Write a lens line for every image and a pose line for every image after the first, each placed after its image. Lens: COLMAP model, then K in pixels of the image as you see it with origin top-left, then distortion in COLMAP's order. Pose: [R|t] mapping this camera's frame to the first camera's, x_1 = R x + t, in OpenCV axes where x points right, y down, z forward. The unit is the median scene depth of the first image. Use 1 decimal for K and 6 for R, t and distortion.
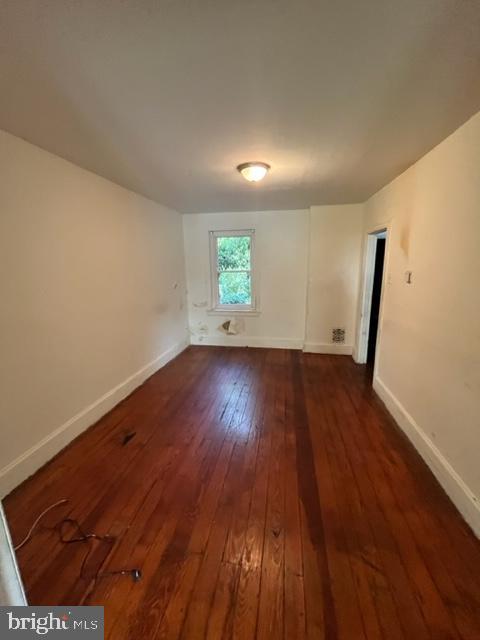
lens RADIAL K [[255.9, 0, 242.1], [0, 255.9, 320.5], [0, 0, 1]] dist [-0.004790, 0.000310]
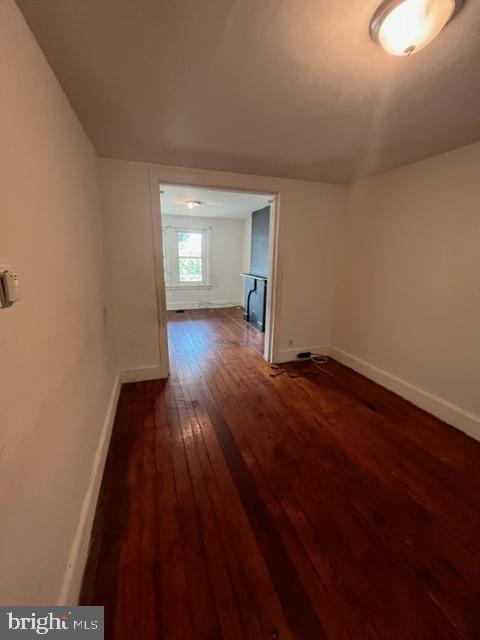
lens RADIAL K [[255.9, 0, 240.2], [0, 255.9, 319.5], [0, 0, 1]] dist [-0.004790, 0.000310]
pose [[-0.877568, 0.110864, -0.466458, 0.603755], [-0.098040, 0.910848, 0.400928, -0.321749], [0.469321, 0.397573, -0.788463, 1.579666]]
